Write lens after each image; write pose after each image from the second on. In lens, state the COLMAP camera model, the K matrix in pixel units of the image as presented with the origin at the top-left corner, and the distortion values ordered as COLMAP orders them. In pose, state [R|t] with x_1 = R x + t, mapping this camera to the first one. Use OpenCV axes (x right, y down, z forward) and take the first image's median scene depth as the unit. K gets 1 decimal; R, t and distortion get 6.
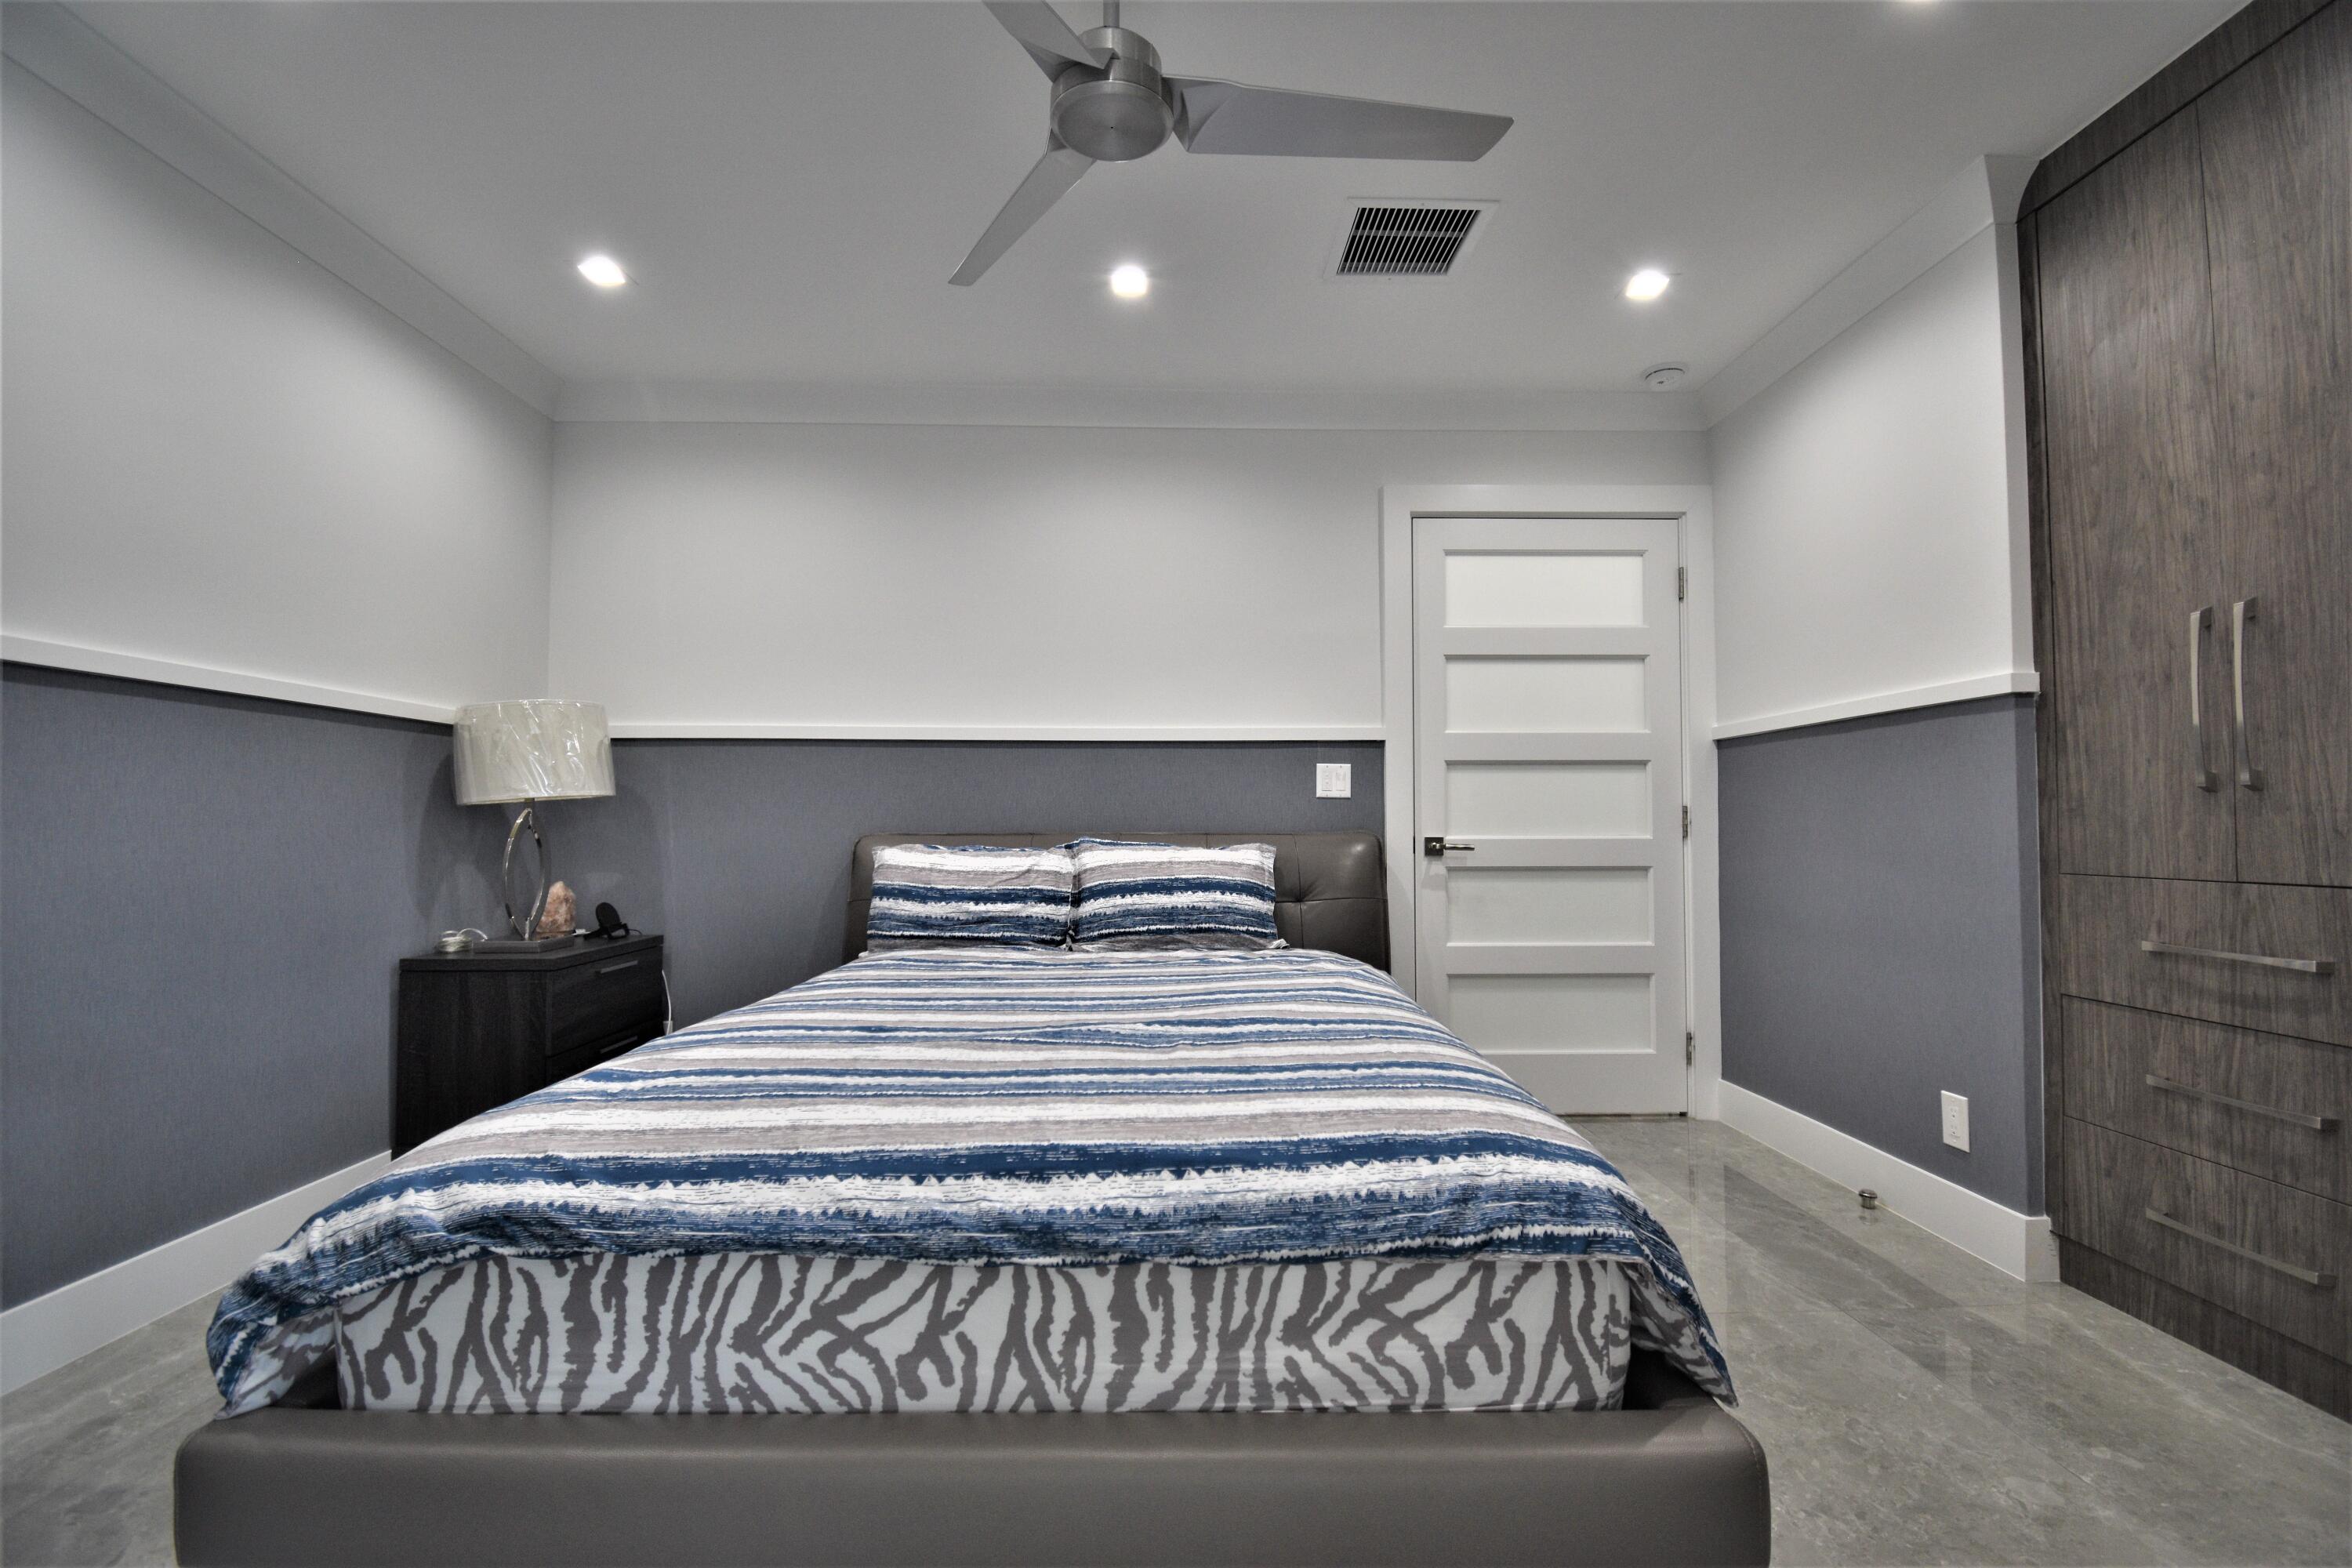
lens RADIAL K [[1035.3, 0, 1187.8], [0, 1035.3, 785.9], [0, 0, 1]] dist [-0.000467, 0.000038]
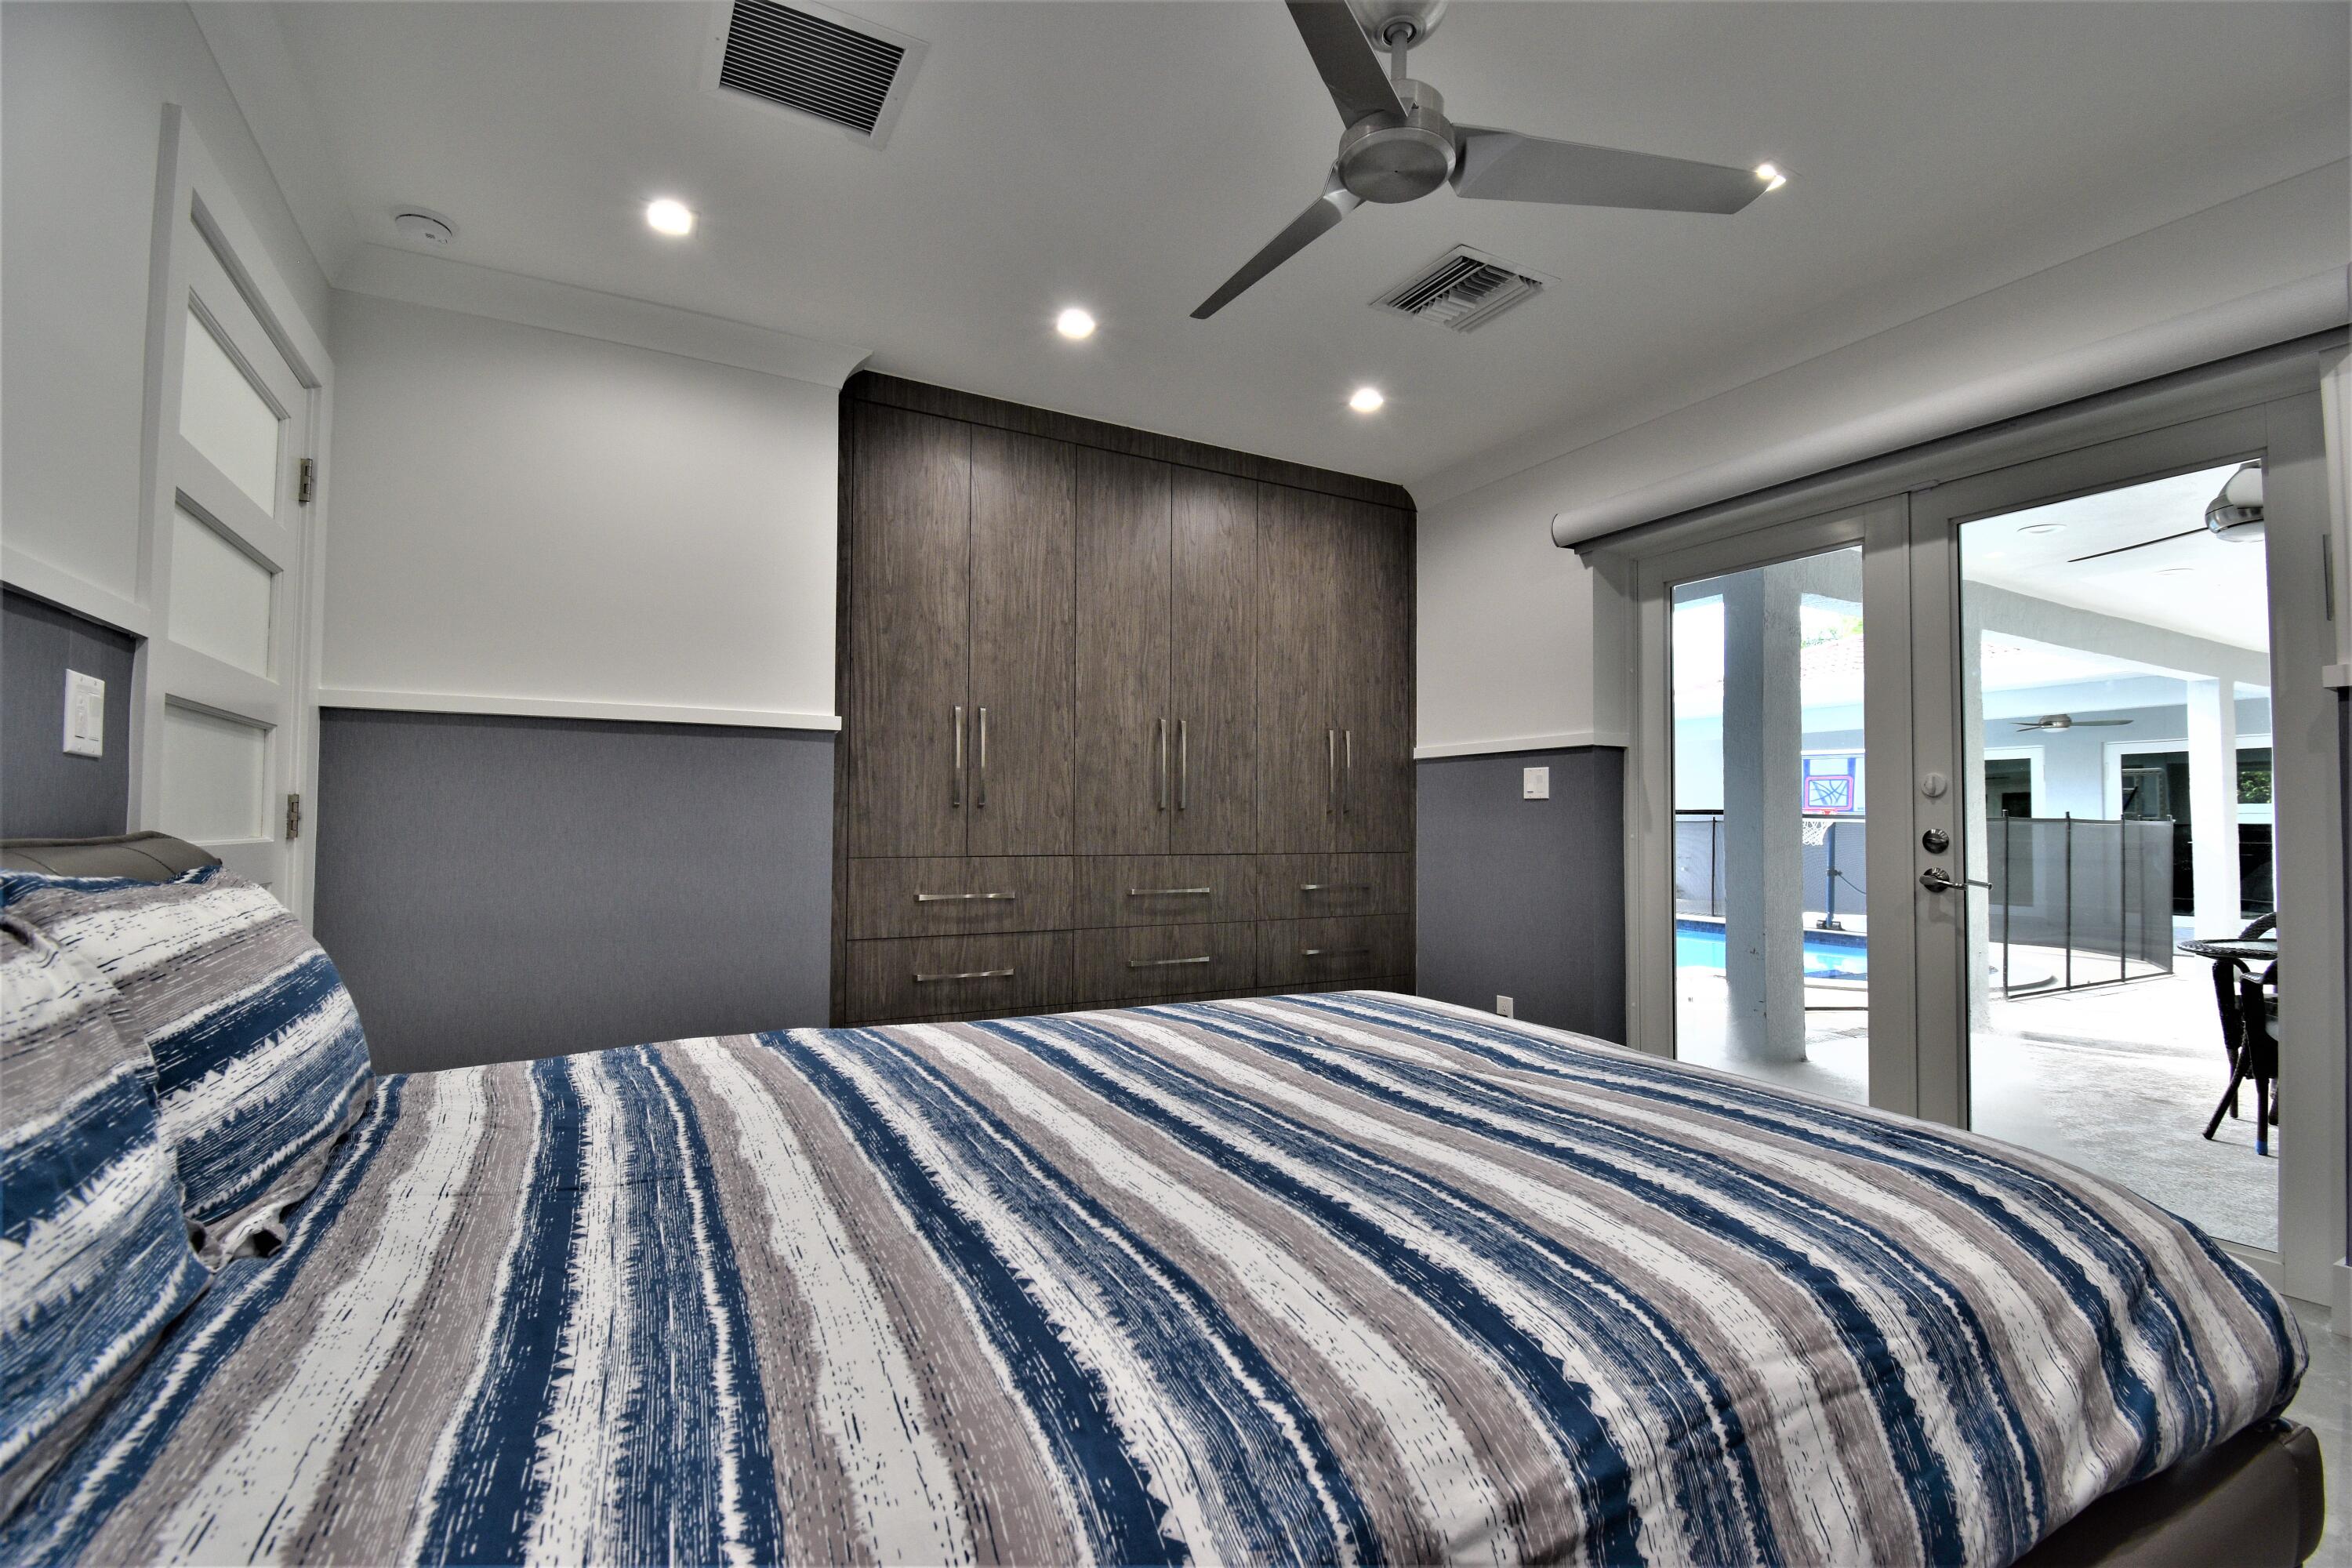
lens RADIAL K [[1035.3, 0, 1187.8], [0, 1035.3, 785.9], [0, 0, 1]] dist [-0.000467, 0.000038]
pose [[-0.457658, 0.028130, 0.888683, -0.720320], [-0.040556, 0.997799, -0.052470, 0.042148], [-0.888203, -0.060055, -0.455510, 1.318069]]
